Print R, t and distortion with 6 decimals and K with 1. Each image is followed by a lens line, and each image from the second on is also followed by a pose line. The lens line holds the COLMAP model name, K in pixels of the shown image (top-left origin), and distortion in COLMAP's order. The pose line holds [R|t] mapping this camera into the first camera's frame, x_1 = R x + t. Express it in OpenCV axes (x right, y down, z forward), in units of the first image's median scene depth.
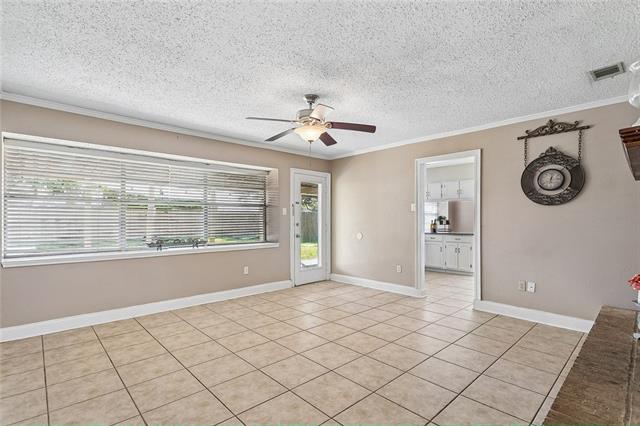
lens RADIAL K [[313.3, 0, 317.5], [0, 313.3, 219.3], [0, 0, 1]] dist [-0.001681, -0.000046]
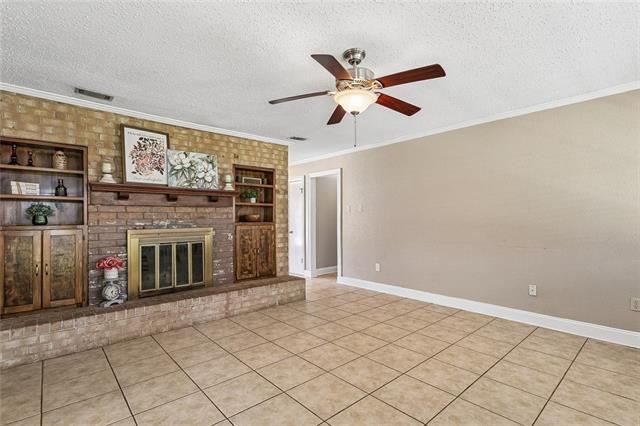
lens RADIAL K [[303.3, 0, 323.4], [0, 303.3, 213.2], [0, 0, 1]] dist [-0.001535, 0.000190]
pose [[-0.999982, 0.005874, 0.001327, 0.046223], [0.005837, 0.999640, -0.026189, 0.009213], [-0.001481, -0.026181, -0.999656, 1.577914]]
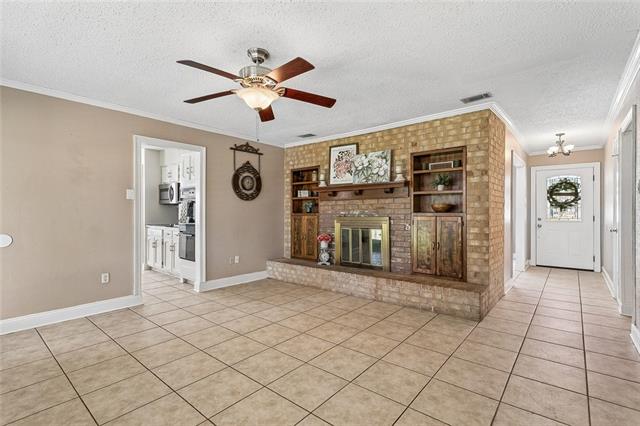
lens RADIAL K [[303.3, 0, 323.4], [0, 303.3, 213.2], [0, 0, 1]] dist [-0.001535, 0.000190]
pose [[-0.145820, -0.007856, 0.989280, -0.729958], [0.000582, 0.999968, 0.008027, 0.003724], [-0.989311, 0.001746, -0.145810, 0.868962]]
